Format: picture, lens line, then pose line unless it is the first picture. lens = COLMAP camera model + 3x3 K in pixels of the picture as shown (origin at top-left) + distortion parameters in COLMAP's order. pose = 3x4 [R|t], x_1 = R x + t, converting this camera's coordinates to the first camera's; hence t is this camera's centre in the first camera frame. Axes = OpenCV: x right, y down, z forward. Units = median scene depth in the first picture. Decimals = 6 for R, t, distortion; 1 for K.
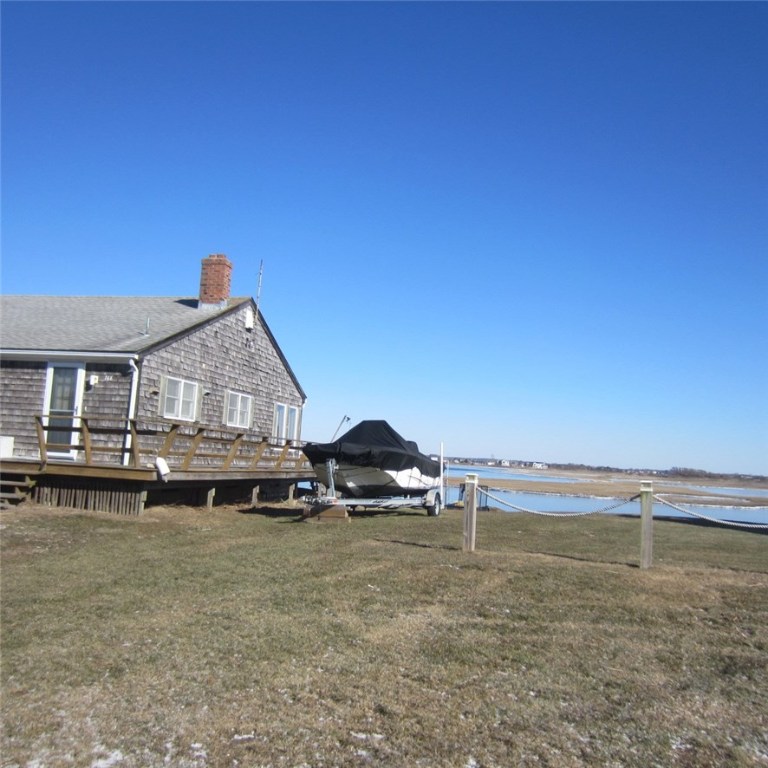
lens RADIAL K [[725.2, 0, 382.0], [0, 725.2, 386.7], [0, 0, 1]] dist [-0.021457, 0.000000]
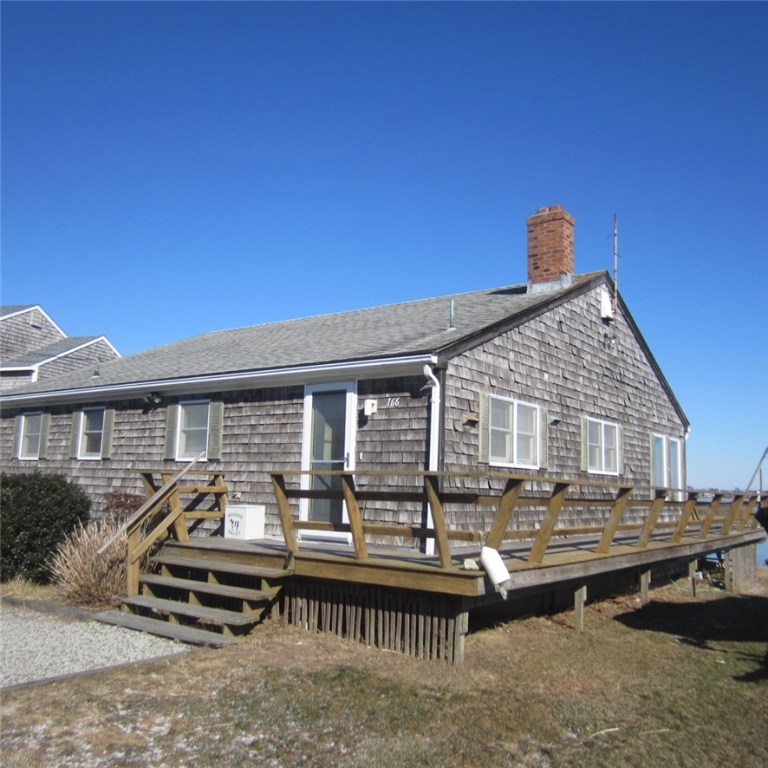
lens RADIAL K [[725.2, 0, 383.5], [0, 725.2, 386.3], [0, 0, 1]] dist [-0.021457, 0.000000]
pose [[0.906655, -0.088810, -0.412419, -0.138601], [0.064635, 0.995291, -0.072231, 0.016890], [0.416892, 0.038832, 0.908126, 0.452231]]
